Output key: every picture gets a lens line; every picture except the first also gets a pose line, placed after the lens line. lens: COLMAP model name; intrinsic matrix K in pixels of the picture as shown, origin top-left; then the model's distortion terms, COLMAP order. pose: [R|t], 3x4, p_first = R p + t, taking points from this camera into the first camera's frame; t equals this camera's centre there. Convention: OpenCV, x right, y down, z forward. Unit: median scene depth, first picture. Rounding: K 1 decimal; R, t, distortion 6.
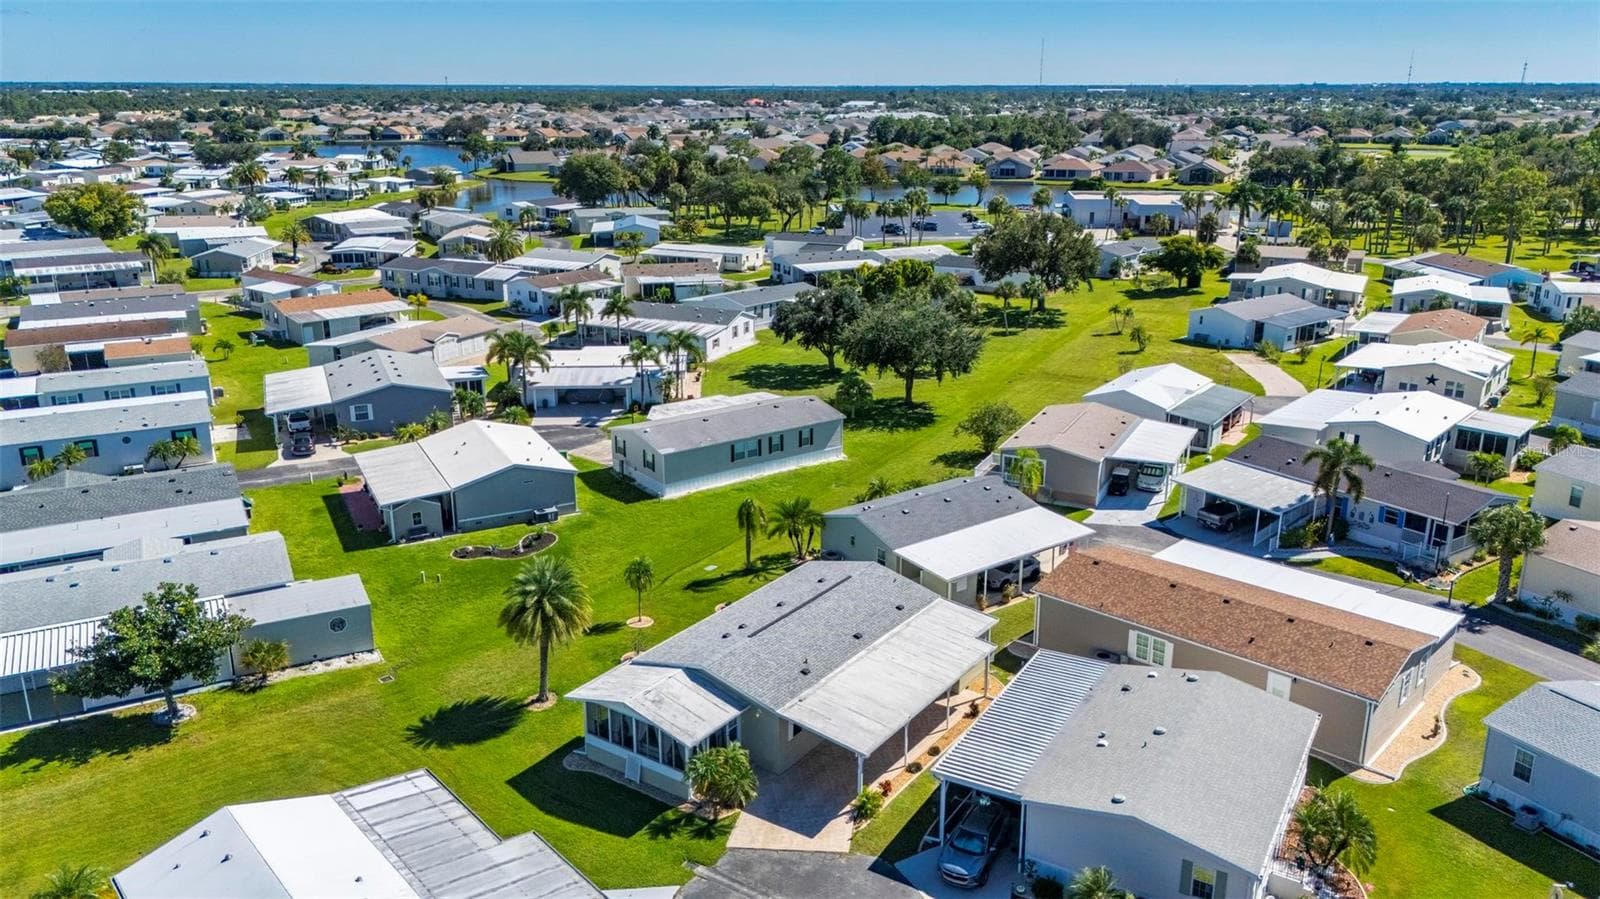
lens RADIAL K [[1213.4, 0, 793.9], [0, 1213.4, 445.2], [0, 0, 1]] dist [0.068120, -0.060425]
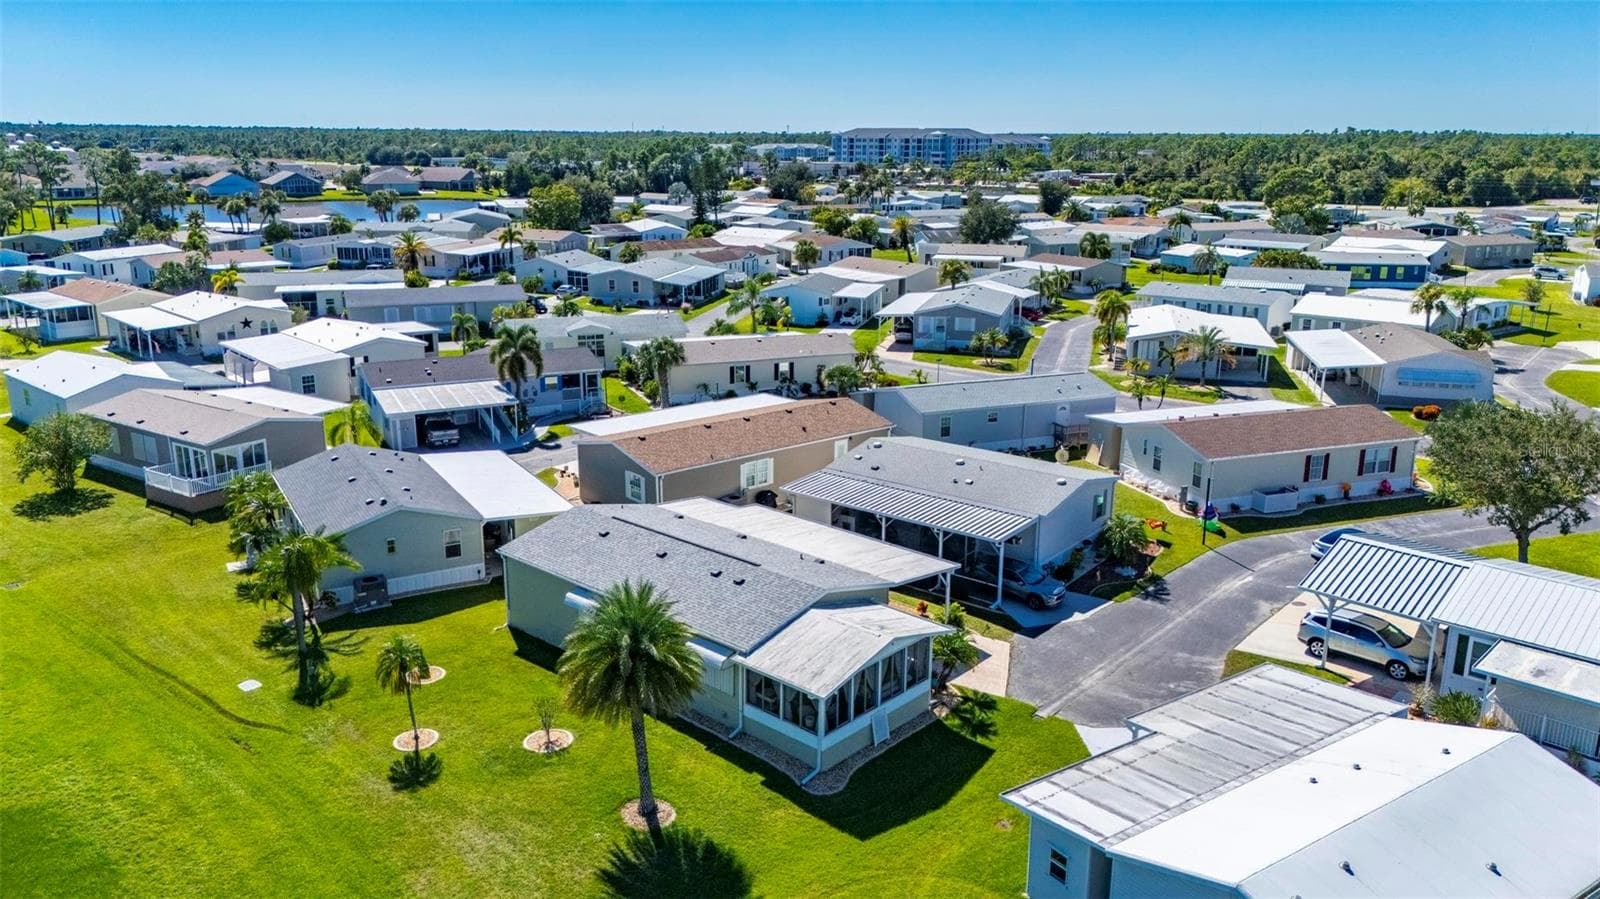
lens RADIAL K [[1167.7, 0, 828.5], [0, 1167.7, 418.3], [0, 0, 1]] dist [0.060279, -0.052630]
pose [[0.100927, -0.234997, 0.966742, -0.559961], [0.275343, 0.940347, 0.199835, -0.059728], [-0.956033, 0.246017, 0.159611, 0.579612]]
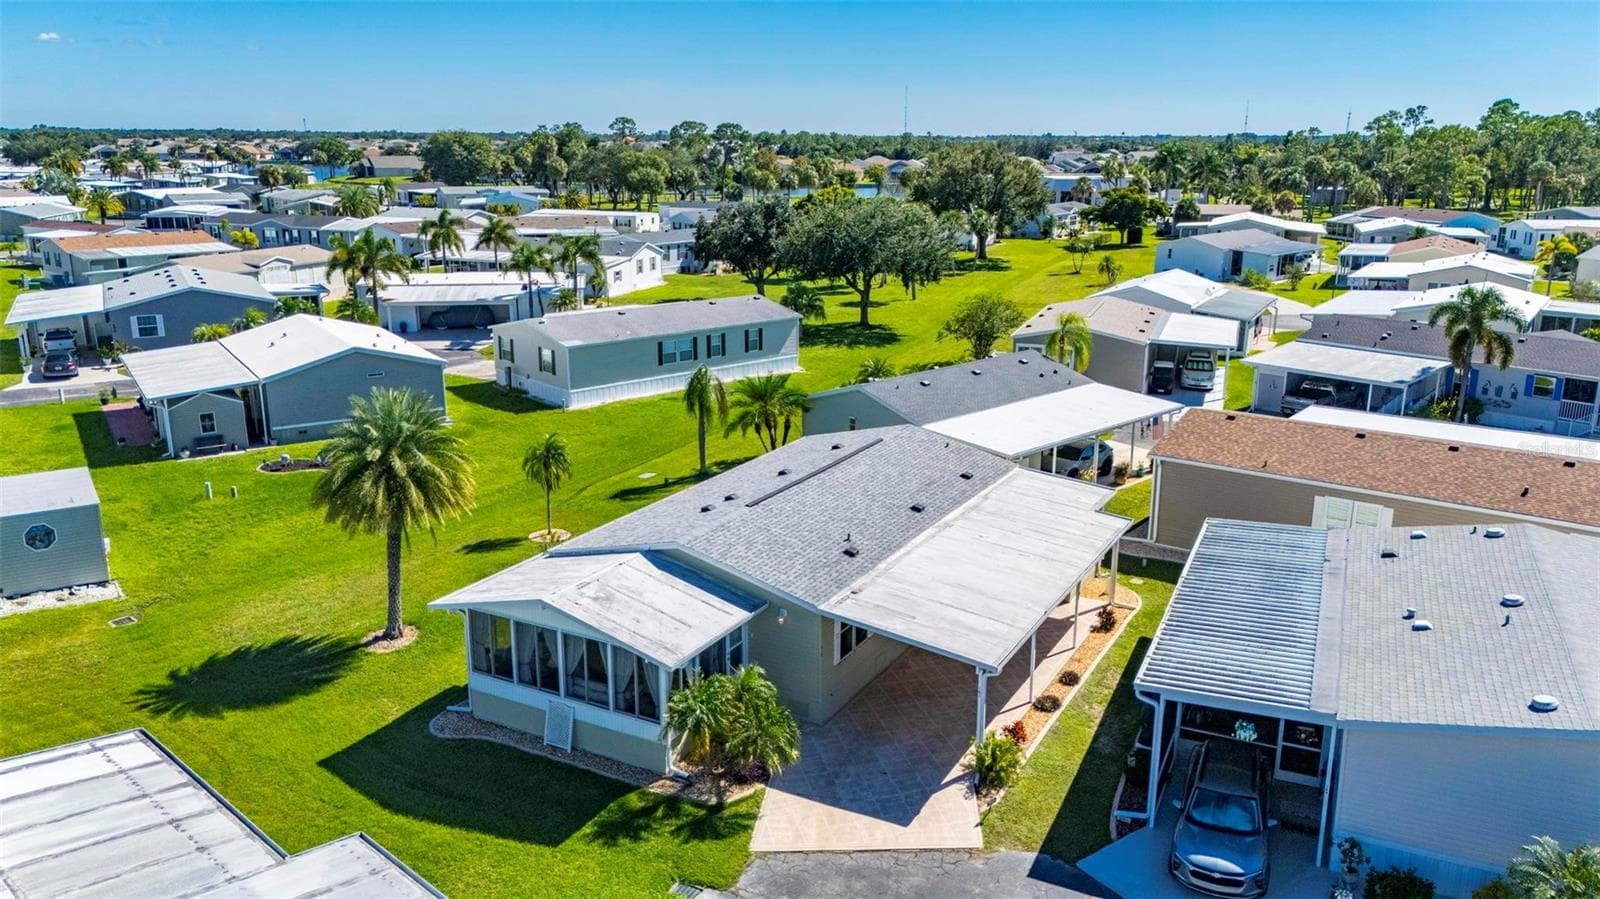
lens RADIAL K [[1199.8, 0, 794.7], [0, 1199.8, 448.5], [0, 0, 1]] dist [0.051956, -0.026809]
pose [[0.994396, -0.024890, 0.102746, -0.052919], [0.028561, 0.999000, -0.034409, 0.108761], [-0.101787, 0.037150, 0.994112, 0.297825]]
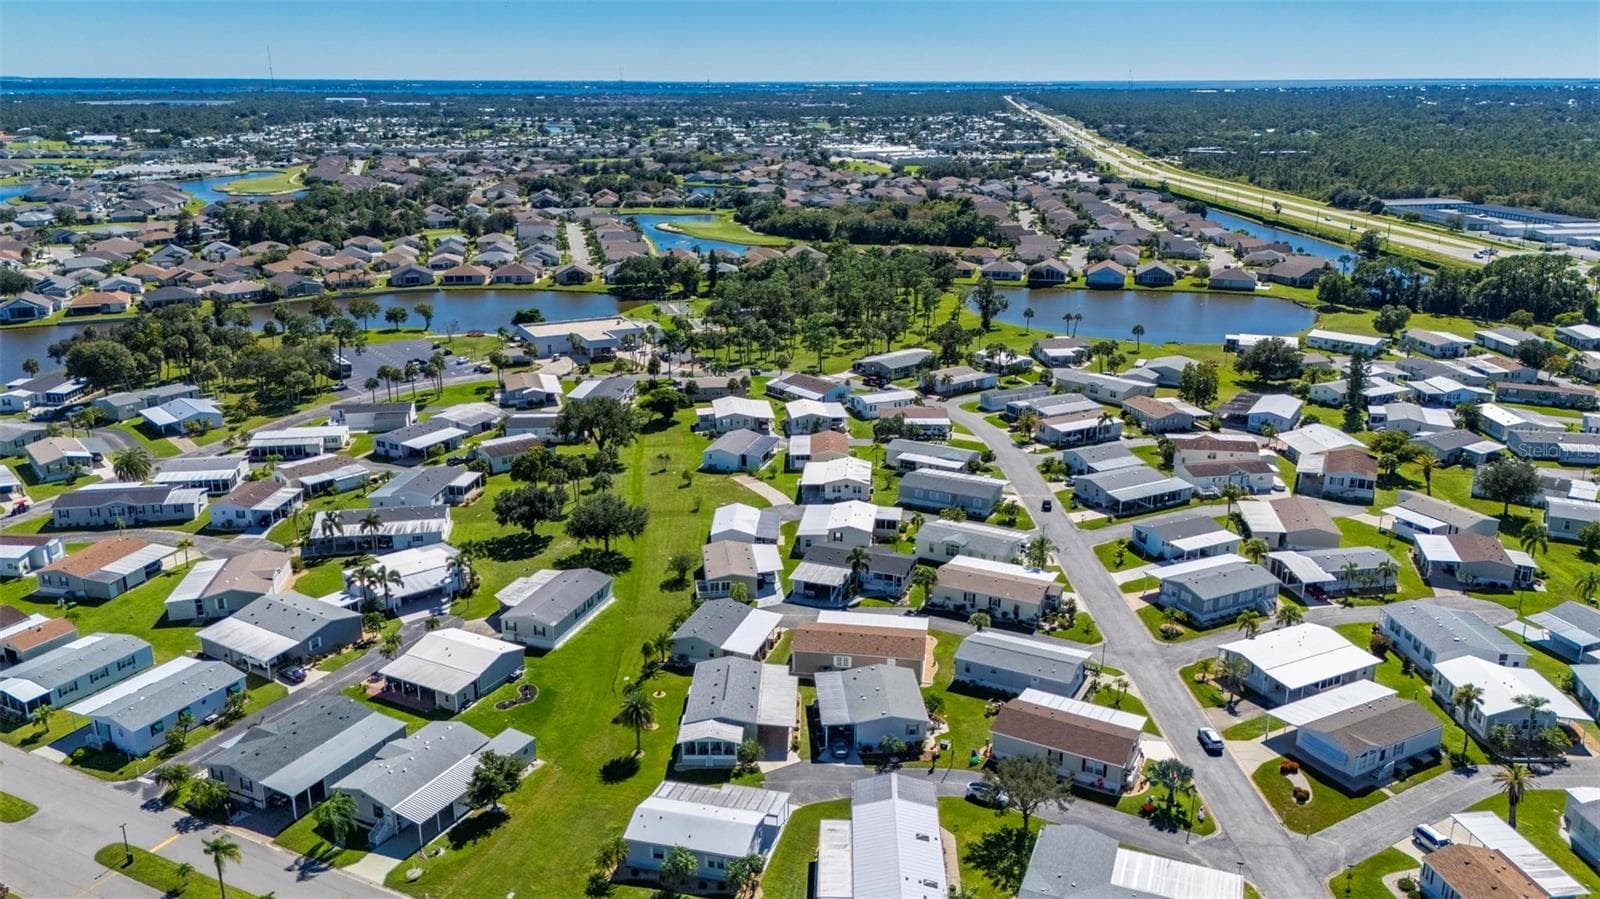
lens RADIAL K [[1221.5, 0, 834.4], [0, 1221.5, 444.7], [0, 0, 1]] dist [0.107896, -0.132809]
pose [[0.811022, -0.164888, 0.561298, -0.858069], [0.159045, 0.985465, 0.059688, -0.344886], [-0.562982, 0.040863, 0.825458, -0.899838]]
